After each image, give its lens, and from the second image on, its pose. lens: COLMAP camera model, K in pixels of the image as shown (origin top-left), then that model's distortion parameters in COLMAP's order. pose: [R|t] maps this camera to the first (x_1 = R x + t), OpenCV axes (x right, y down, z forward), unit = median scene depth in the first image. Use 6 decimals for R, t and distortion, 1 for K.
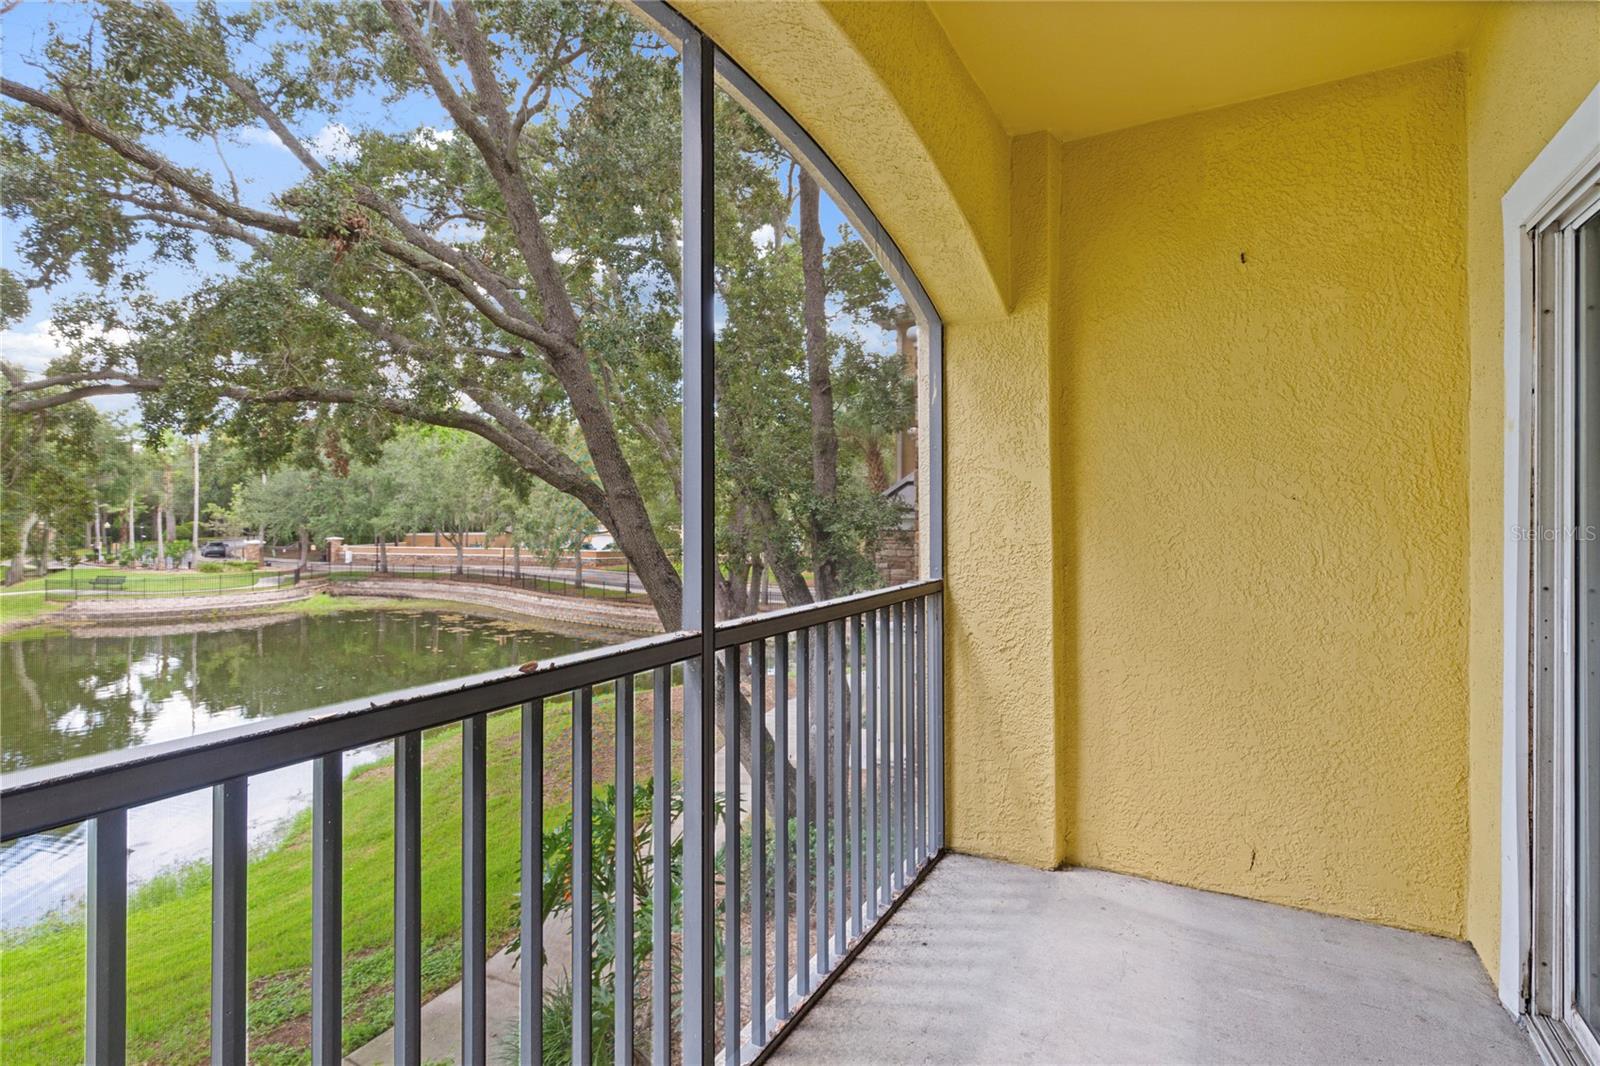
lens RADIAL K [[776.2, 0, 790.4], [0, 776.2, 507.1], [0, 0, 1]] dist [-0.000956, 0.001607]
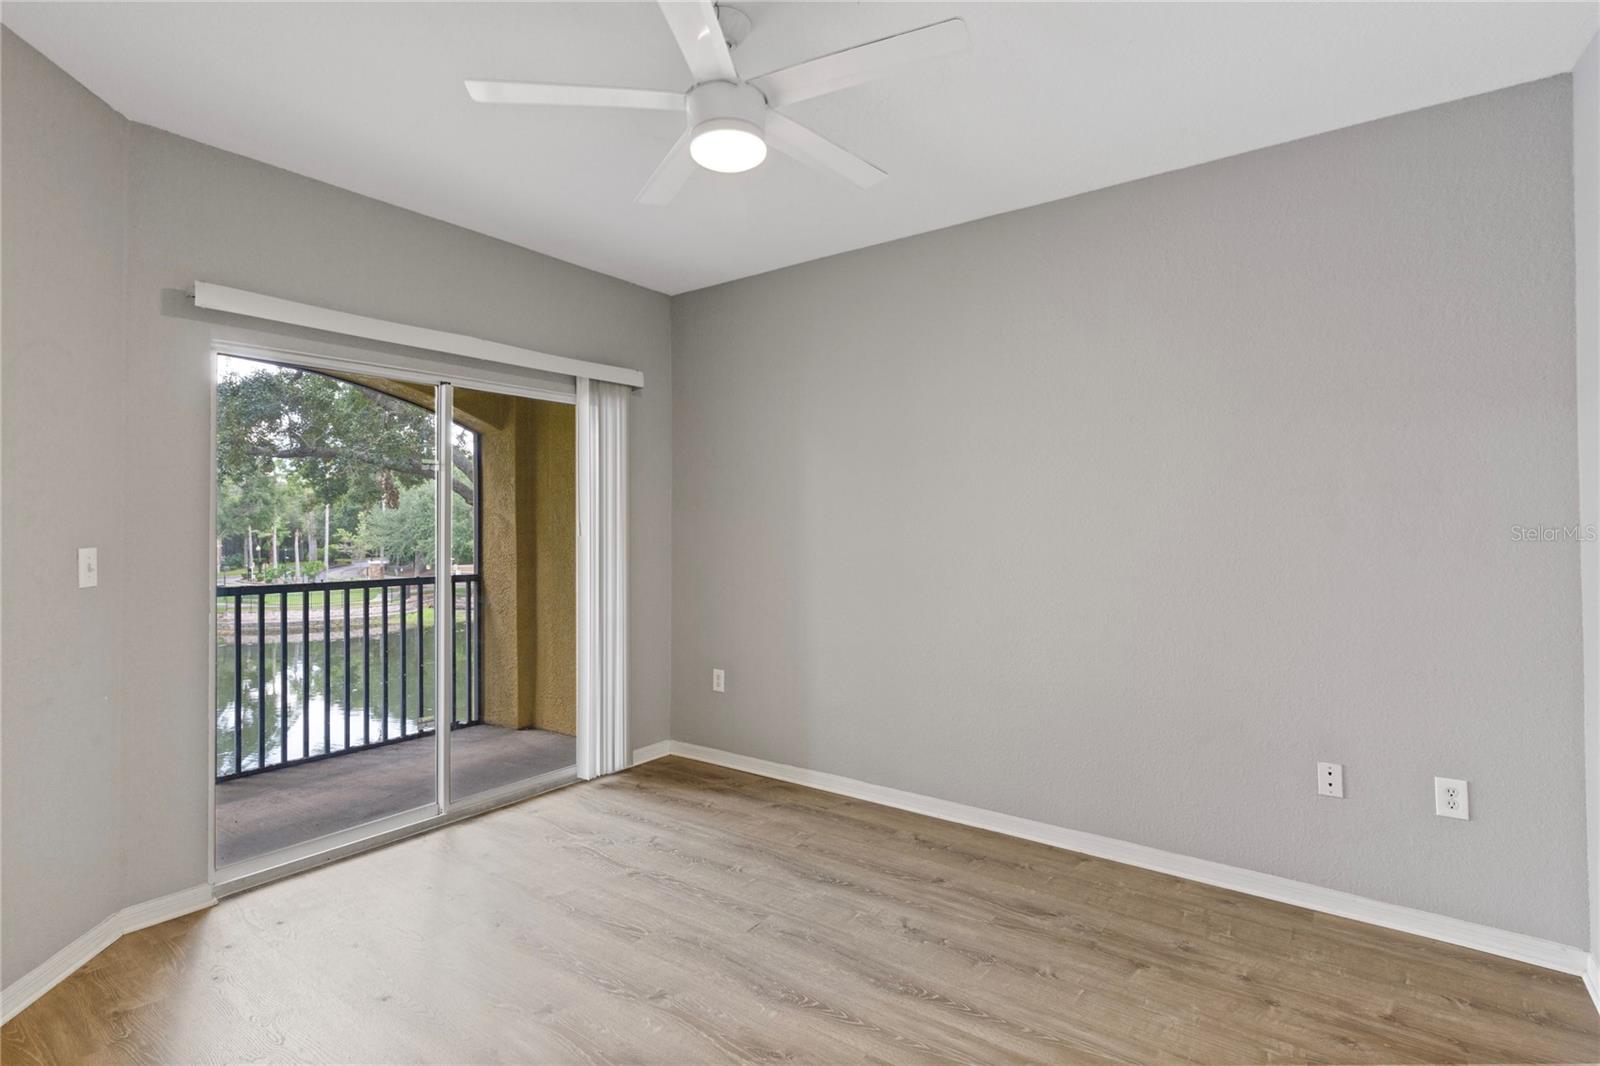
lens RADIAL K [[776.2, 0, 810.4], [0, 776.2, 518.2], [0, 0, 1]] dist [-0.000956, 0.001607]
pose [[0.992200, -0.010409, -0.124218, 0.087893], [0.009035, 0.999892, -0.011619, -0.000756], [0.124326, 0.010406, 0.992187, -0.052720]]
